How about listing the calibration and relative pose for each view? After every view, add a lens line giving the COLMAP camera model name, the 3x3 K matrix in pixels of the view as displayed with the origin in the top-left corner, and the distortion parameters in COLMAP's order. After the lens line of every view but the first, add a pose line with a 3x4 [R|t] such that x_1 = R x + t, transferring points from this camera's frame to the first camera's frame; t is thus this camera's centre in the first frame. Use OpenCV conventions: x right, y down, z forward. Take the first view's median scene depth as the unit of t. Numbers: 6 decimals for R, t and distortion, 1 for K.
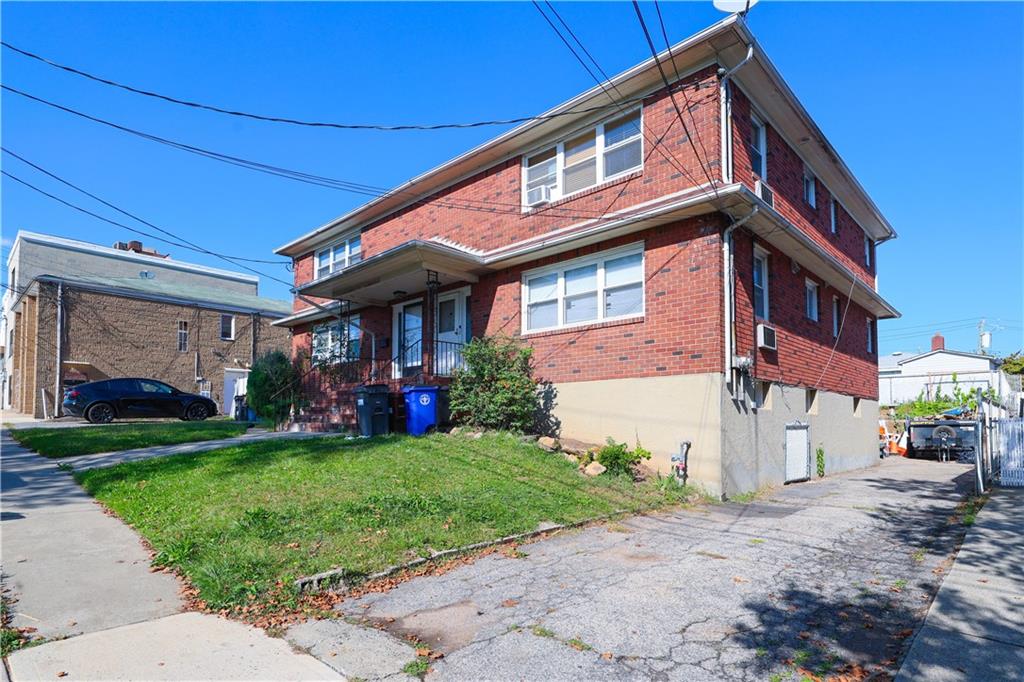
lens RADIAL K [[547.3, 0, 494.7], [0, 547.3, 405.3], [0, 0, 1]] dist [-0.001951, -0.000640]
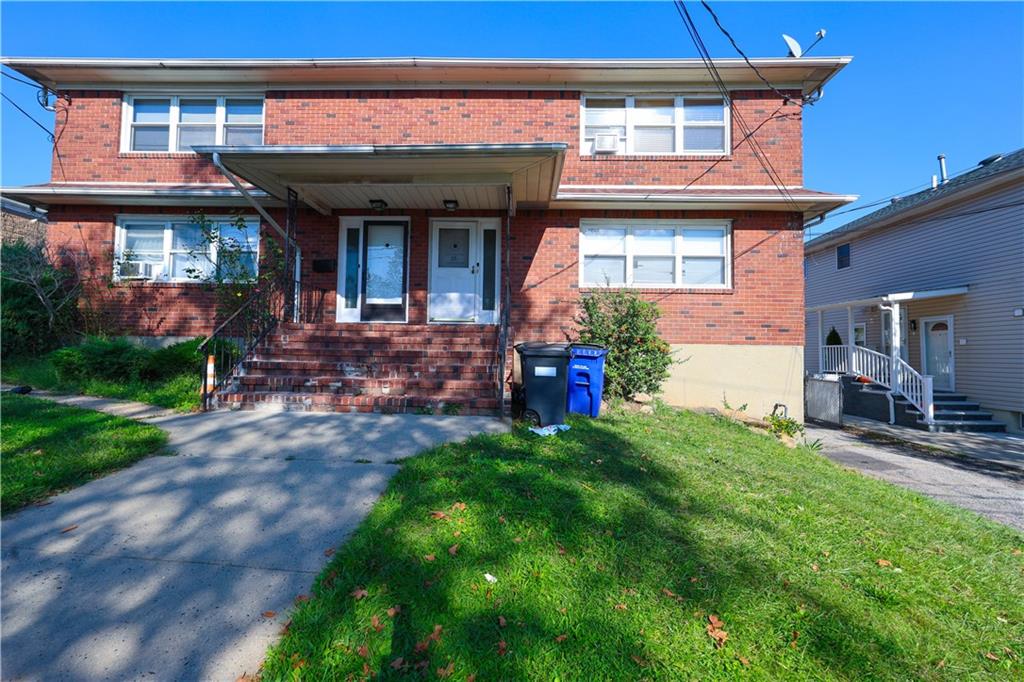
lens RADIAL K [[412.7, 0, 512.0], [0, 412.7, 341.0], [0, 0, 1]] dist [0.001631, -0.000003]
pose [[0.730687, 0.035265, 0.681801, -0.574213], [-0.039247, 0.999183, -0.009619, -0.031064], [-0.681584, -0.019730, 0.731474, 0.652146]]
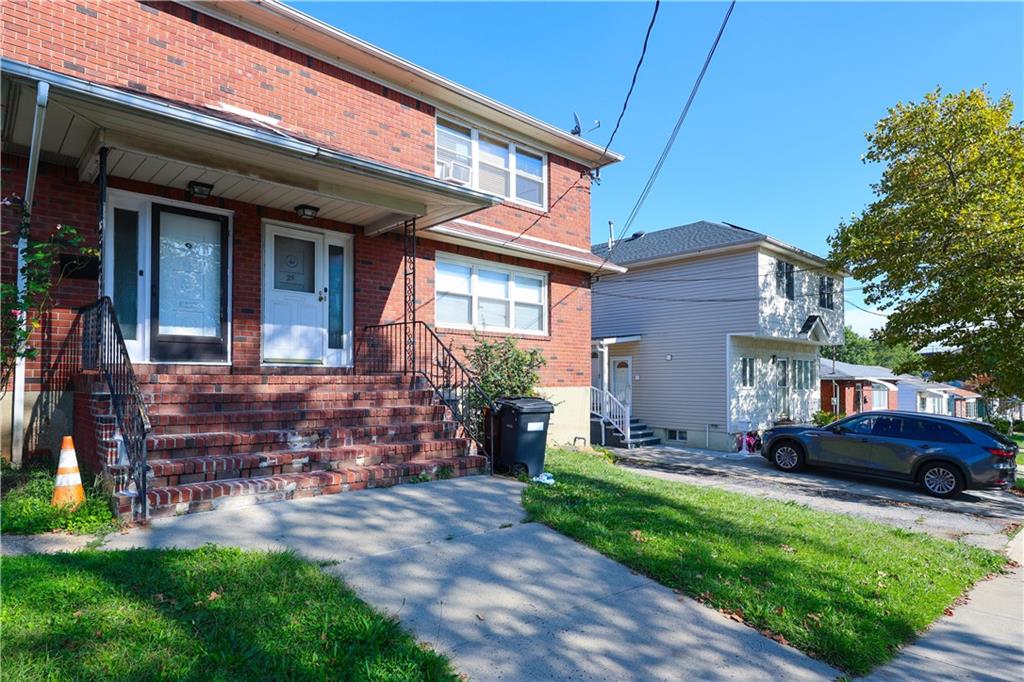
lens RADIAL K [[578.3, 0, 513.4], [0, 578.3, 370.2], [0, 0, 1]] dist [0.001216, -0.000340]
pose [[0.040304, 0.019908, 0.998989, -0.939414], [-0.035089, 0.999213, -0.018497, -0.057648], [-0.998571, -0.034308, 0.040971, 0.964308]]
